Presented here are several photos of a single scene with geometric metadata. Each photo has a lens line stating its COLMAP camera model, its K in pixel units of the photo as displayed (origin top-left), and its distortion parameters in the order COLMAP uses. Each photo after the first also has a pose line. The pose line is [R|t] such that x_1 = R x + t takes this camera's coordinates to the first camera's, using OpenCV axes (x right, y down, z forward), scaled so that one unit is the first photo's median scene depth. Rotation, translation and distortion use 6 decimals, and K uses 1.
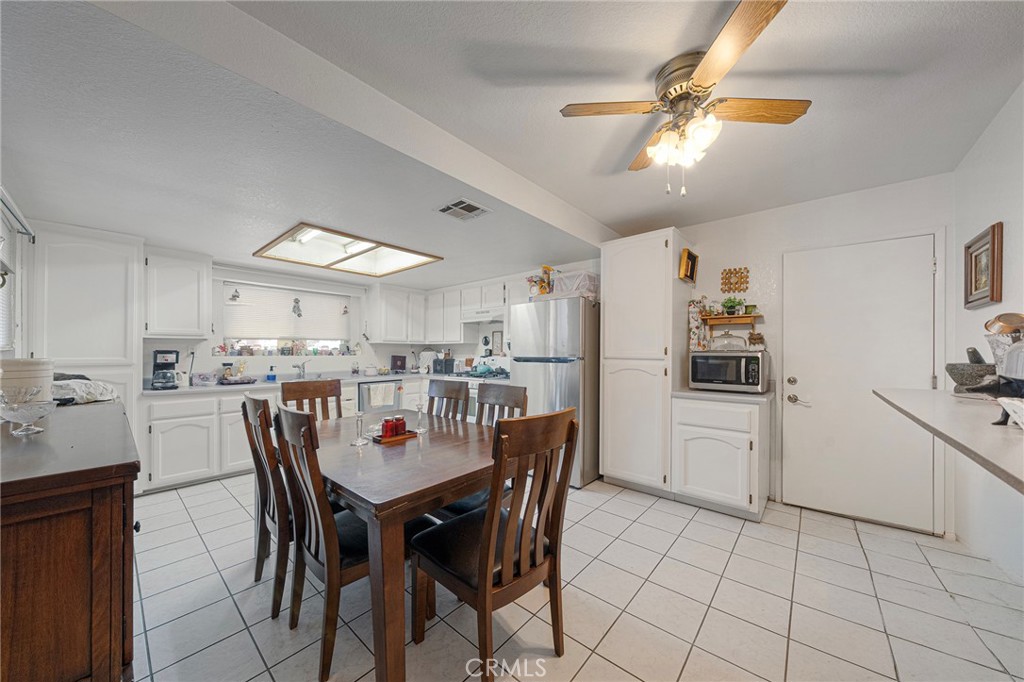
lens RADIAL K [[349.1, 0, 512.6], [0, 349.1, 354.6], [0, 0, 1]] dist [-0.002995, 0.000007]
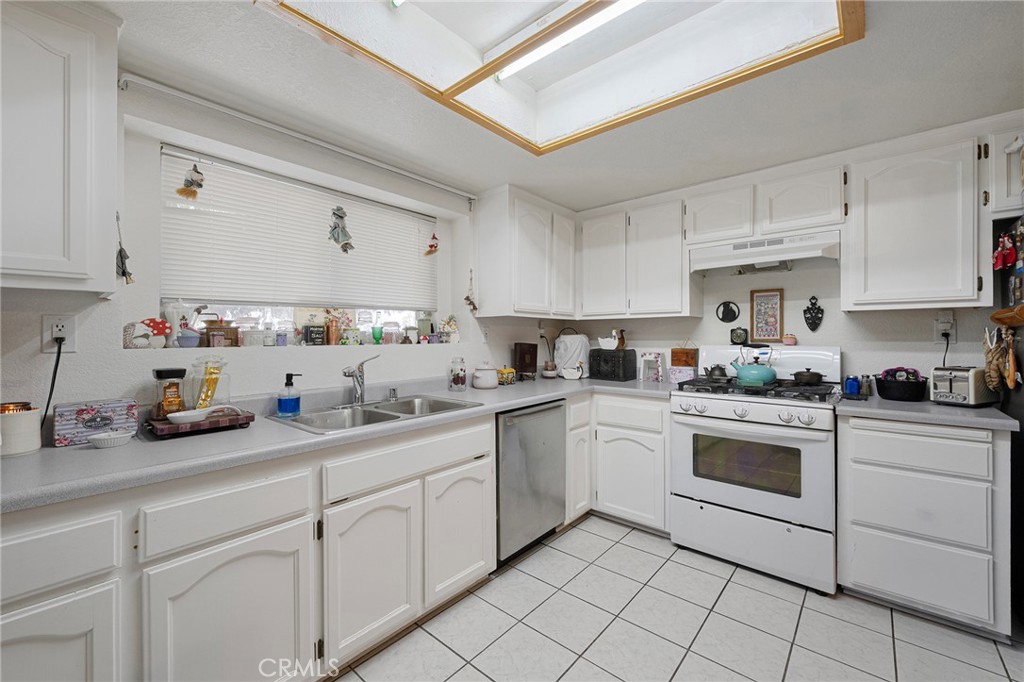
lens RADIAL K [[410.8, 0, 511.6], [0, 410.8, 335.9], [0, 0, 1]] dist [-0.000729, 0.000273]
pose [[0.999980, -0.002645, -0.005827, -0.402534], [0.002599, 0.999965, -0.007944, -0.003236], [0.005848, 0.007928, 0.999951, 0.501273]]
